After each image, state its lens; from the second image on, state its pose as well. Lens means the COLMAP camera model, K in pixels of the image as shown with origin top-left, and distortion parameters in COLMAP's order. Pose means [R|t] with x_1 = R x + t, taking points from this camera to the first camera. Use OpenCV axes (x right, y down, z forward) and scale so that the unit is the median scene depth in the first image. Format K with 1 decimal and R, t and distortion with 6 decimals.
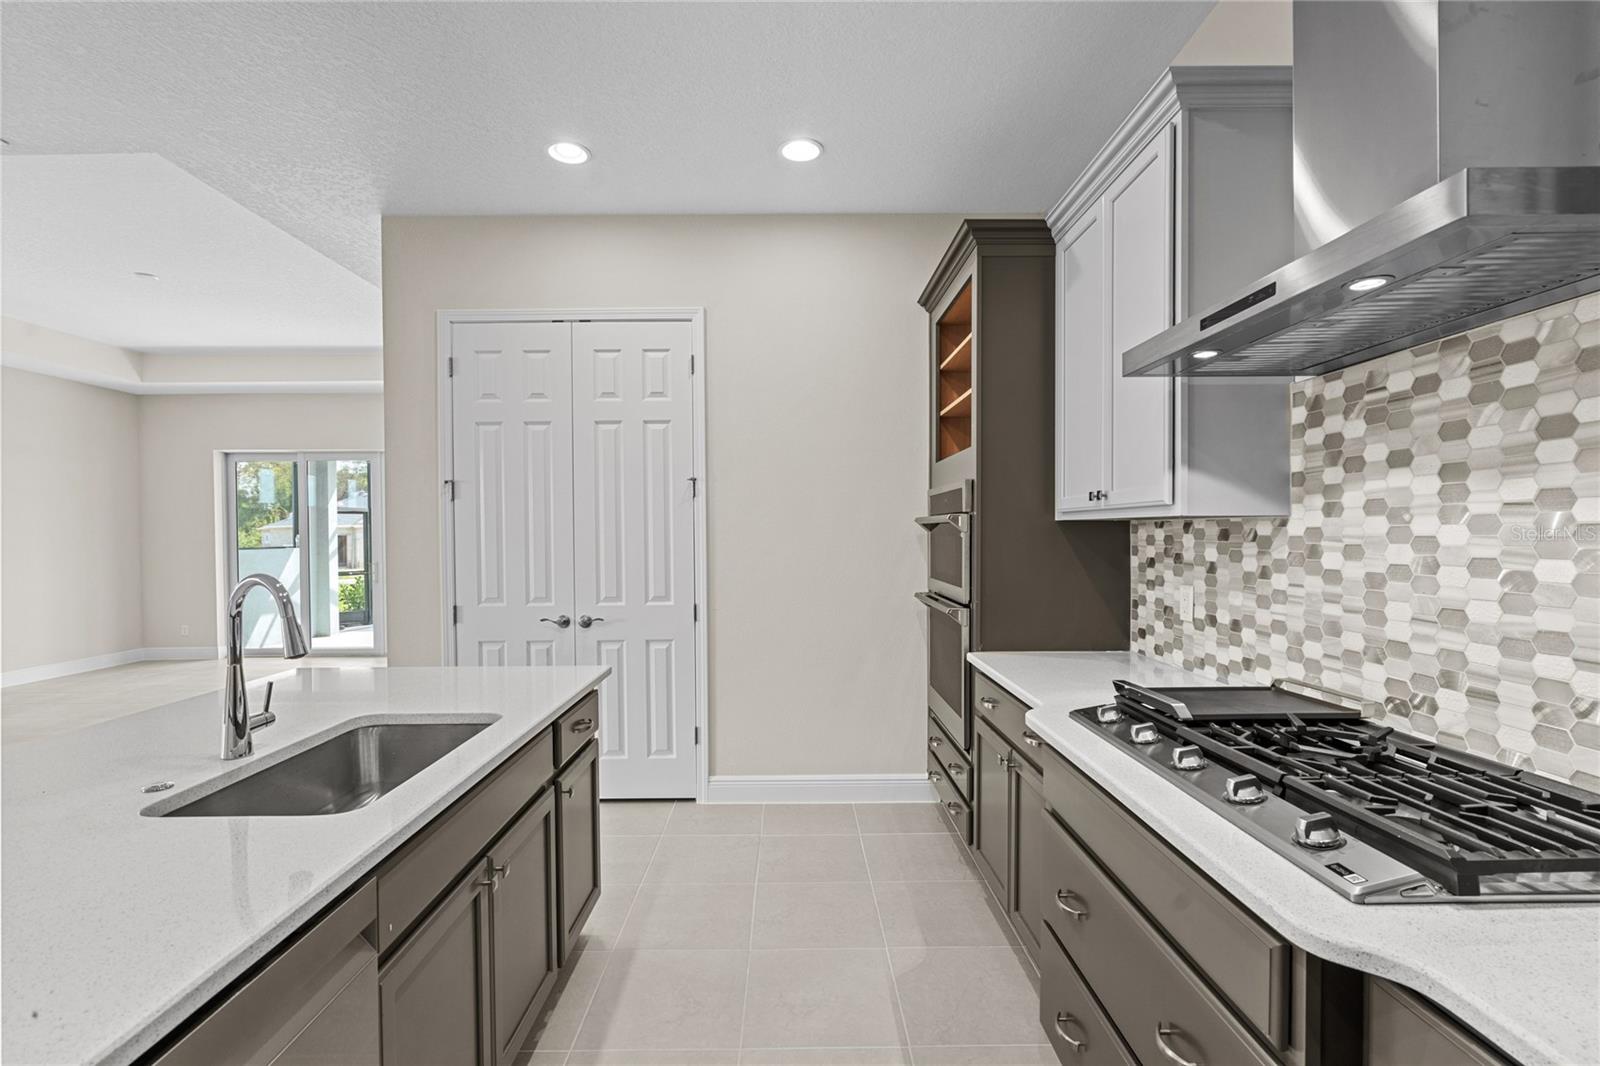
lens RADIAL K [[728.3, 0, 797.7], [0, 728.3, 540.8], [0, 0, 1]] dist [-0.006460, 0.002375]
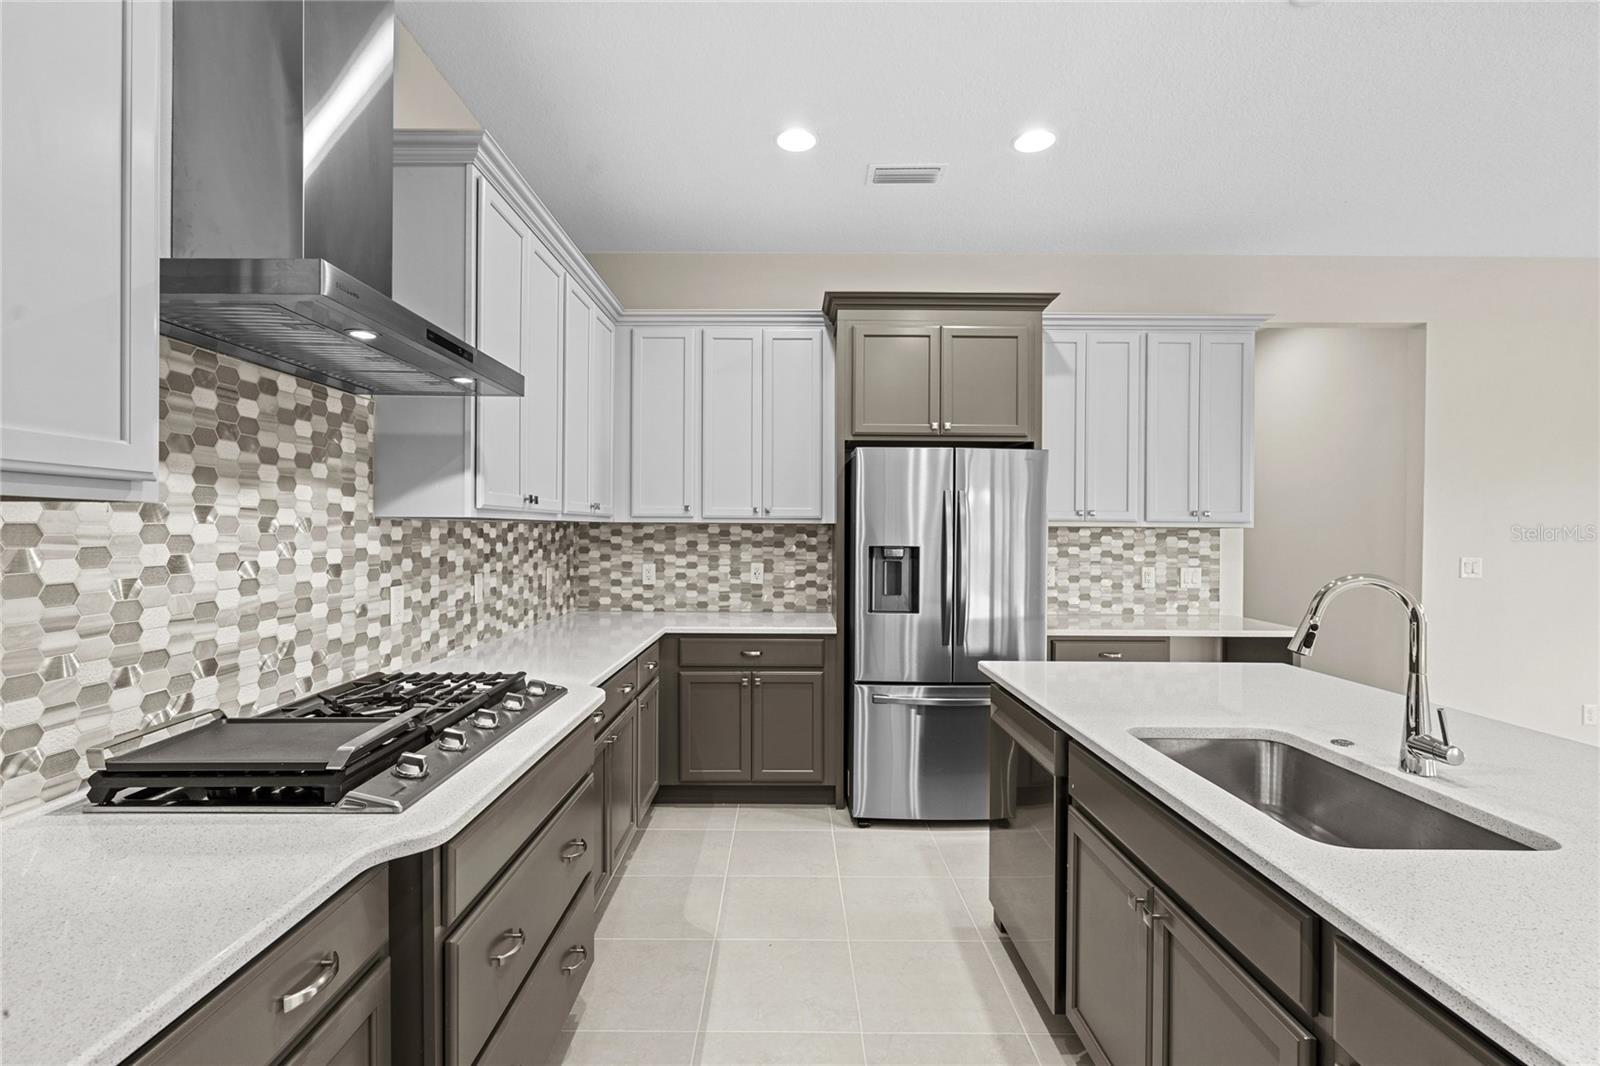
lens RADIAL K [[728.3, 0, 799.7], [0, 728.3, 533.2], [0, 0, 1]] dist [-0.006460, 0.002375]
pose [[-0.999991, -0.000240, 0.004207, 0.014127], [-0.000182, 0.999904, 0.013824, -0.023585], [-0.004210, 0.013823, -0.999896, 2.052287]]
